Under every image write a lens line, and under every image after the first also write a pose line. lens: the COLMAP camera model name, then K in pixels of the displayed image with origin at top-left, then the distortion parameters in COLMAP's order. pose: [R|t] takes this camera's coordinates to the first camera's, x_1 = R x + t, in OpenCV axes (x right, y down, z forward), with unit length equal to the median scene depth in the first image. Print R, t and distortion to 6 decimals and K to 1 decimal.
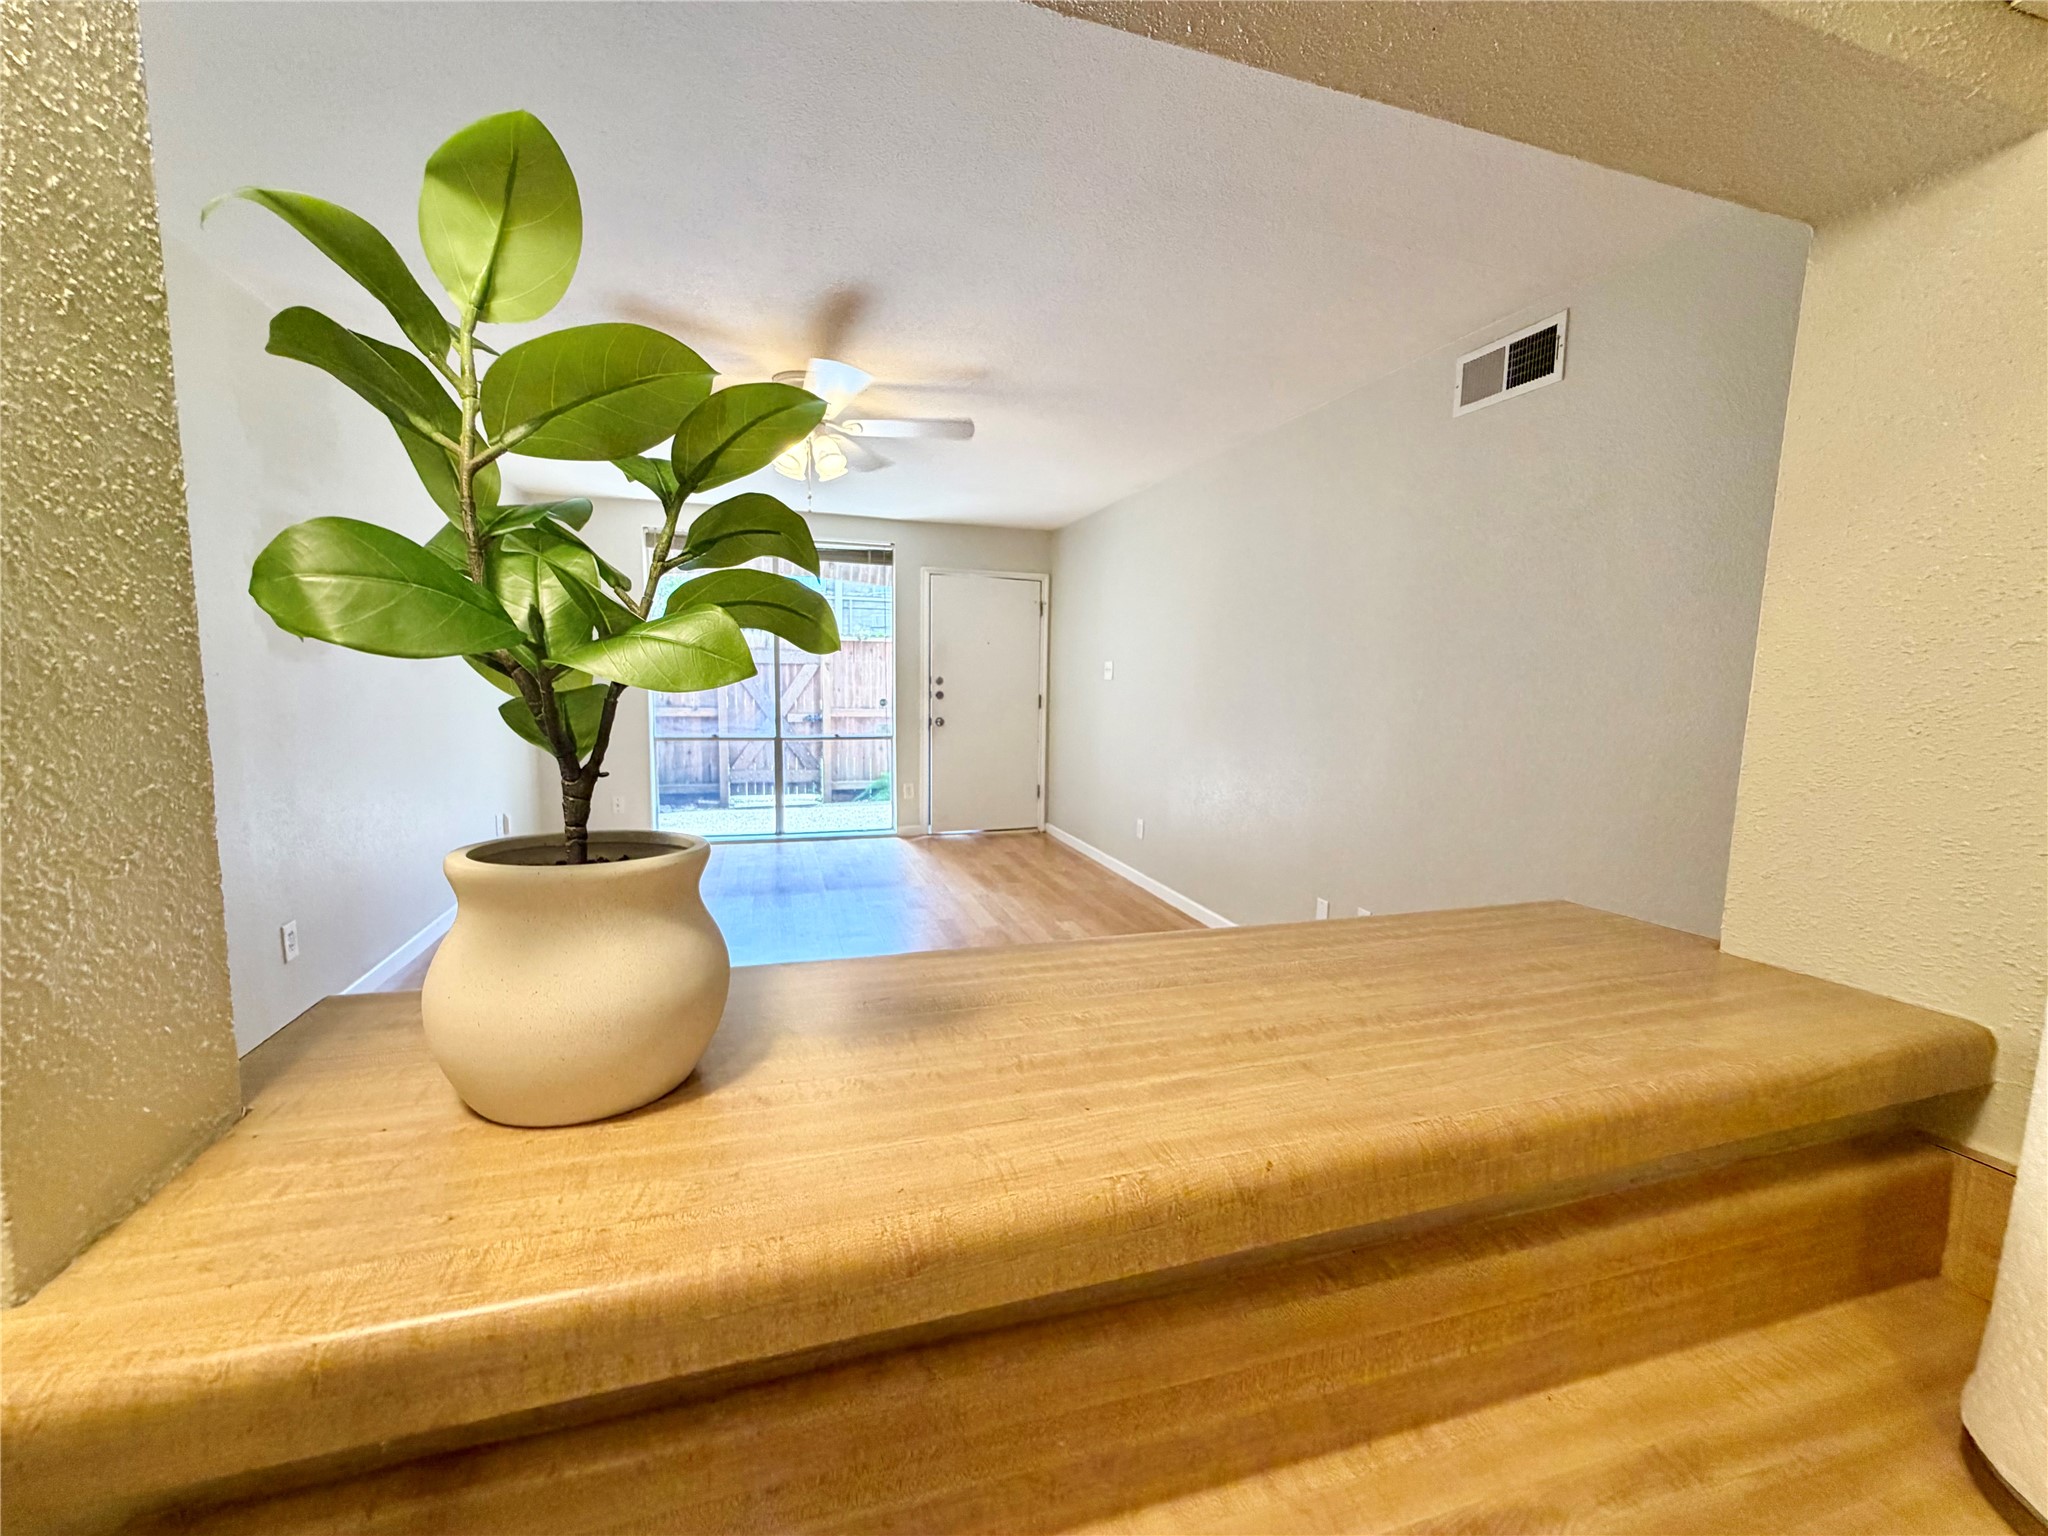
lens RADIAL K [[818.2, 0, 1022.7], [0, 818.2, 767.9], [0, 0, 1]] dist [0.000179, 0.000357]
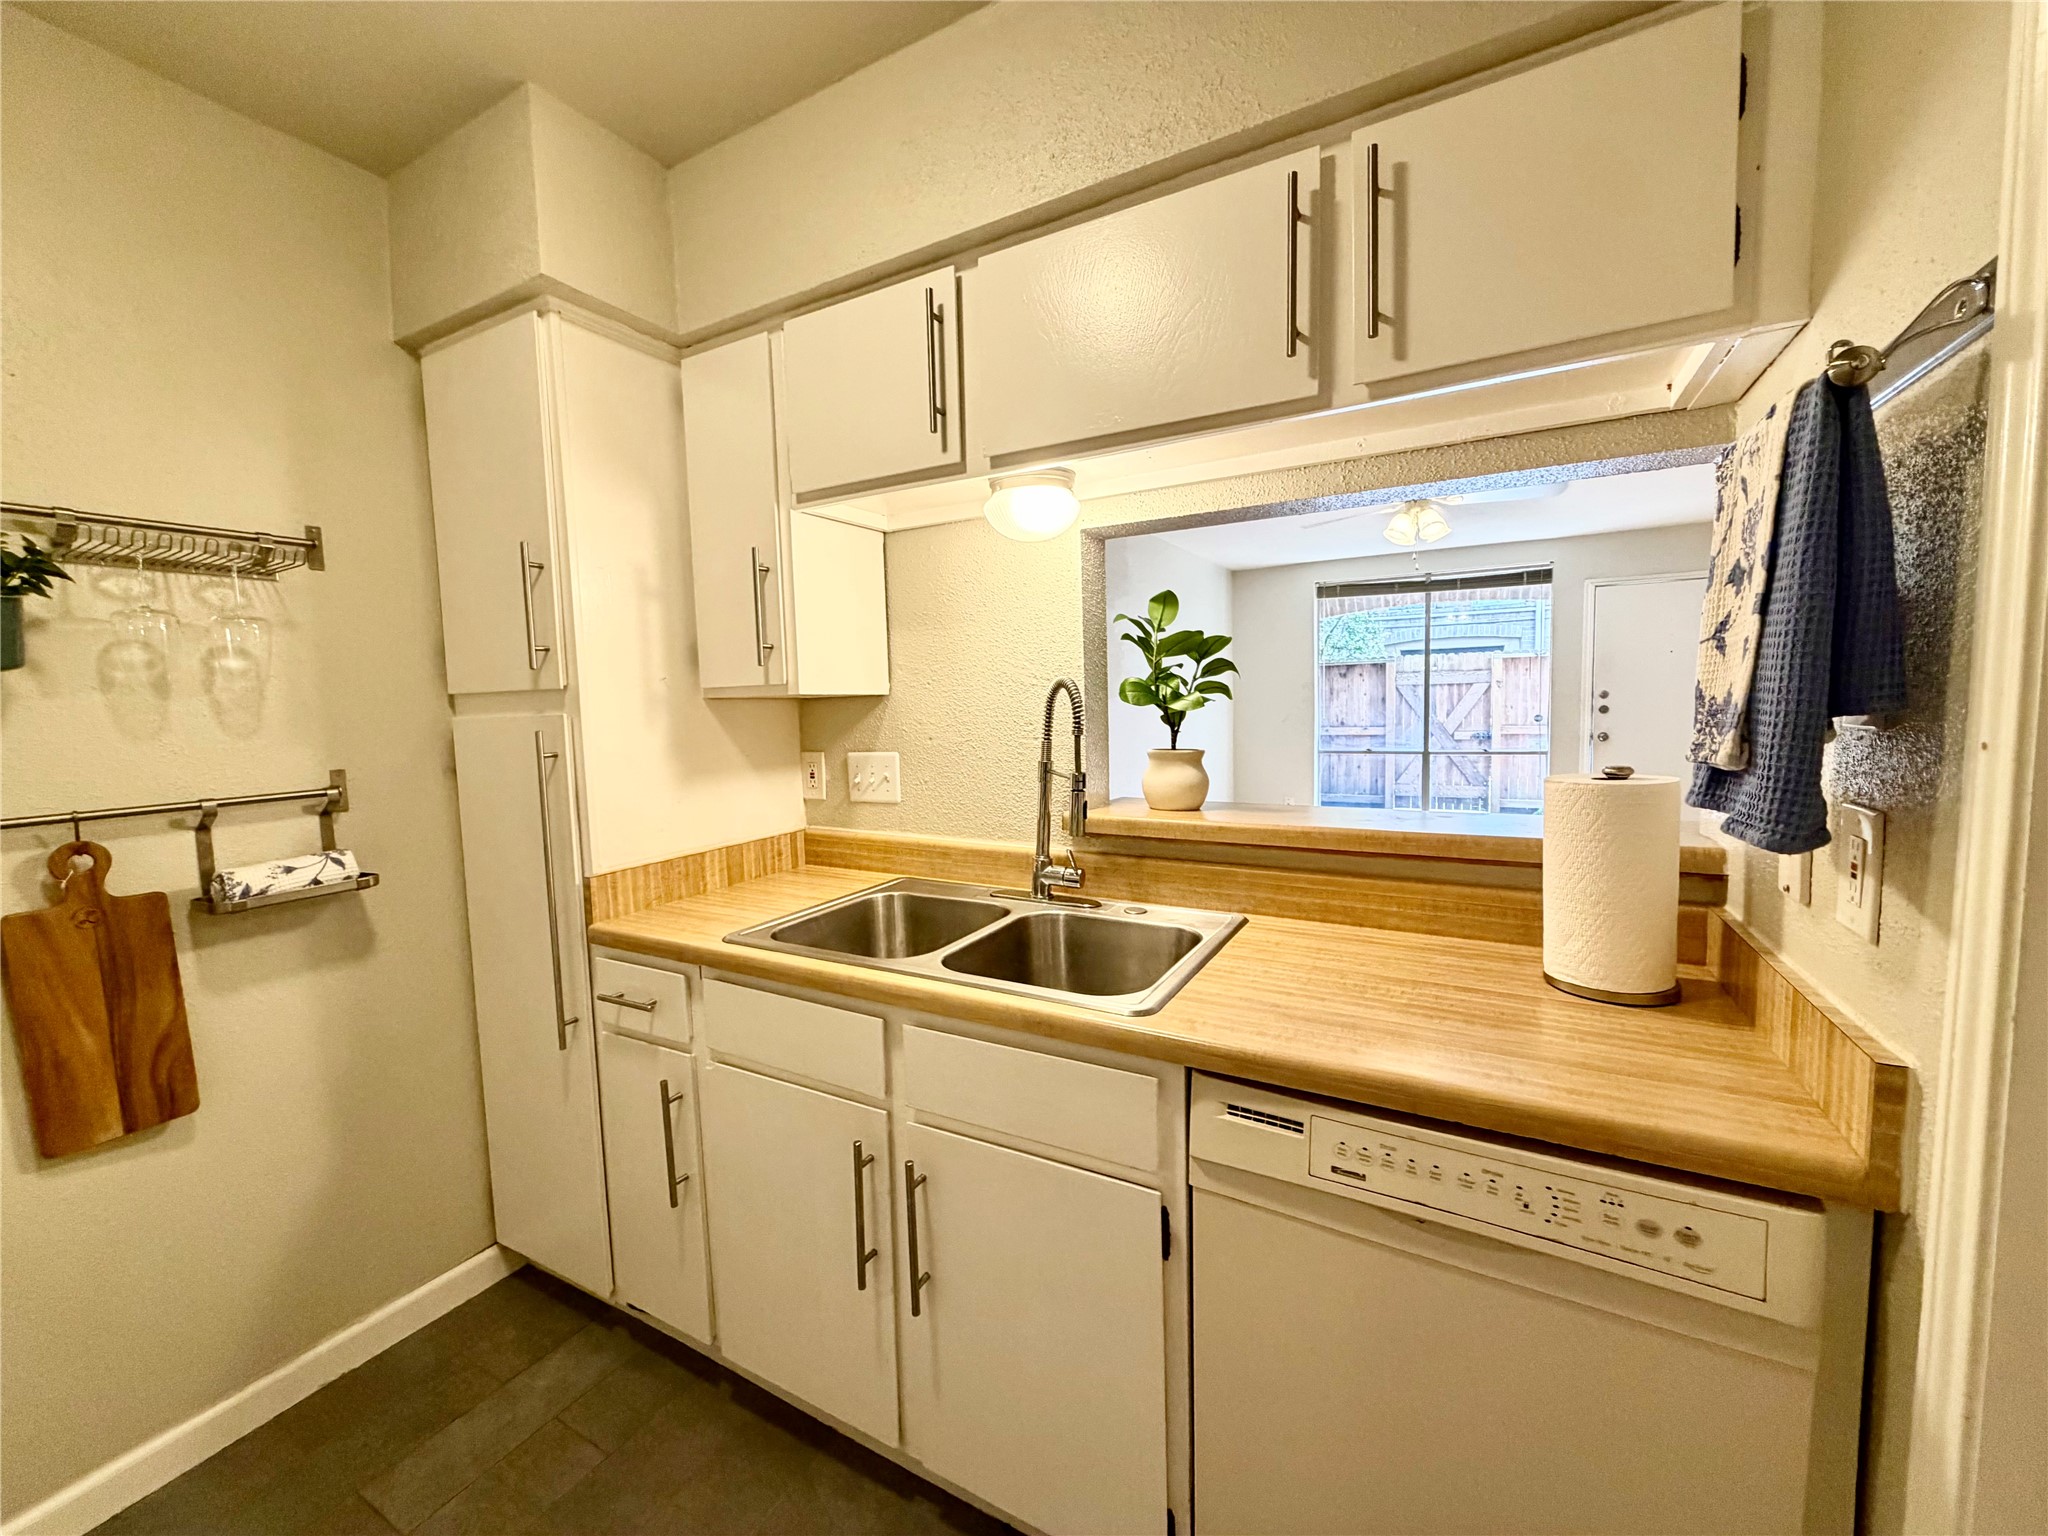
lens RADIAL K [[818.2, 0, 1023.0], [0, 818.2, 769.4], [0, 0, 1]] dist [0.000179, 0.000357]
pose [[0.687605, 0.020433, -0.725798, 1.752812], [-0.039325, 0.999185, -0.009126, 0.241848], [0.725019, 0.034817, 0.687848, -2.169075]]
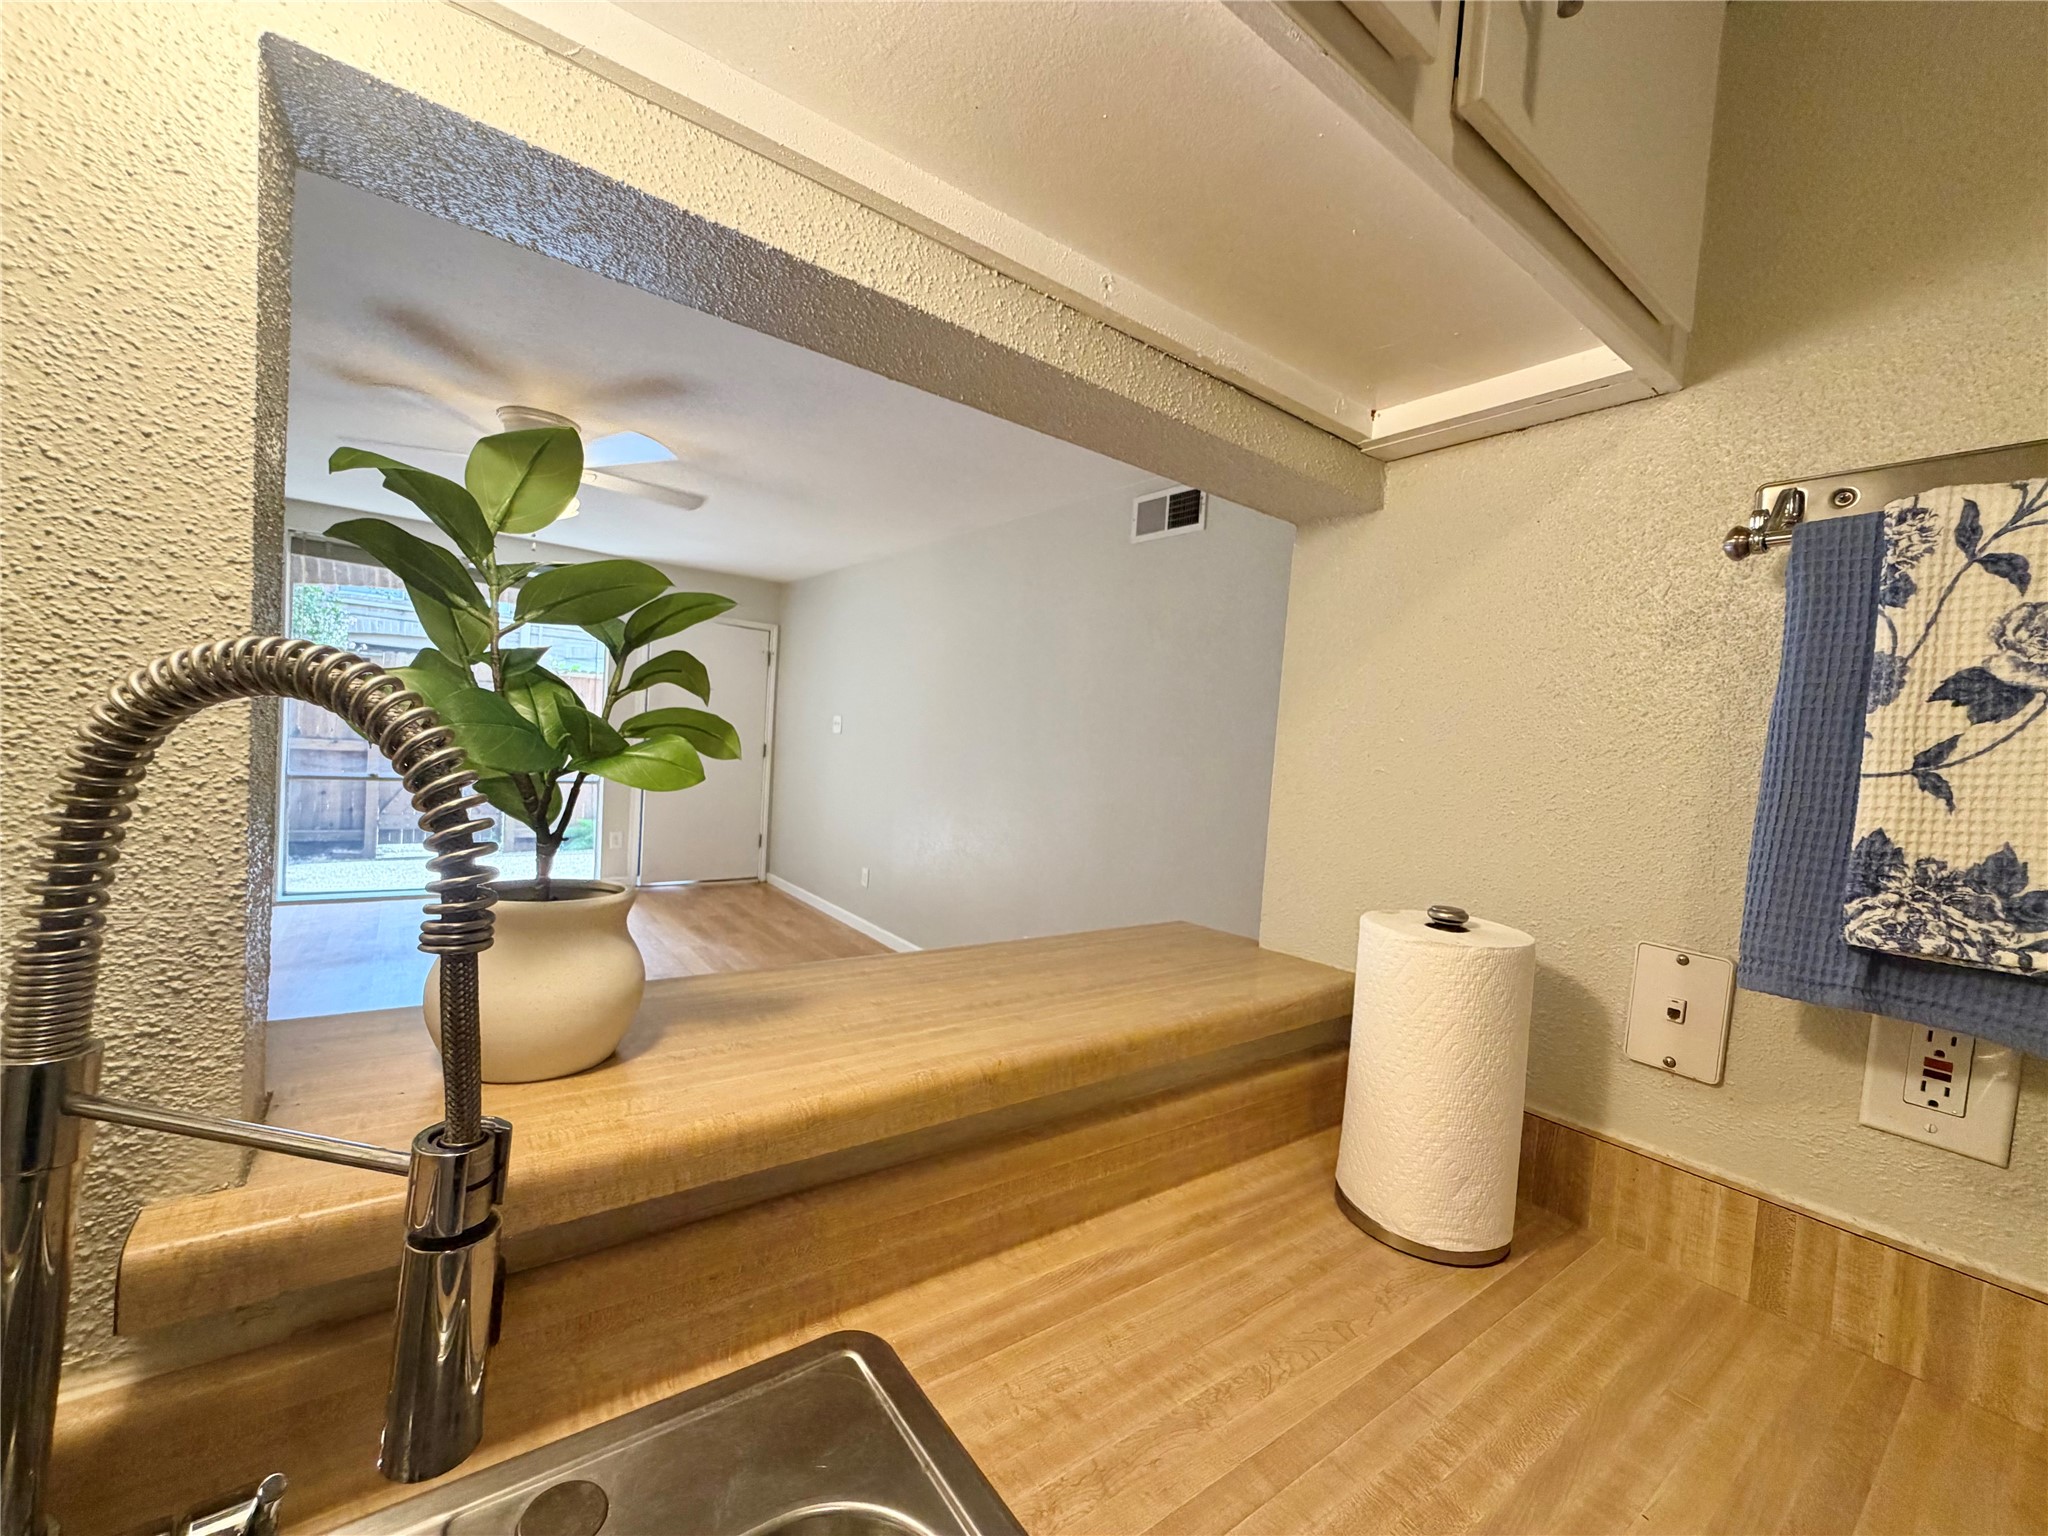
lens RADIAL K [[818.2, 0, 1018.8], [0, 818.2, 768.3], [0, 0, 1]] dist [0.000179, 0.000357]
pose [[0.943084, 0.032419, 0.330971, -0.218613], [-0.012969, 0.998065, -0.060807, -0.036758], [-0.332302, 0.053054, 0.941680, -0.586681]]
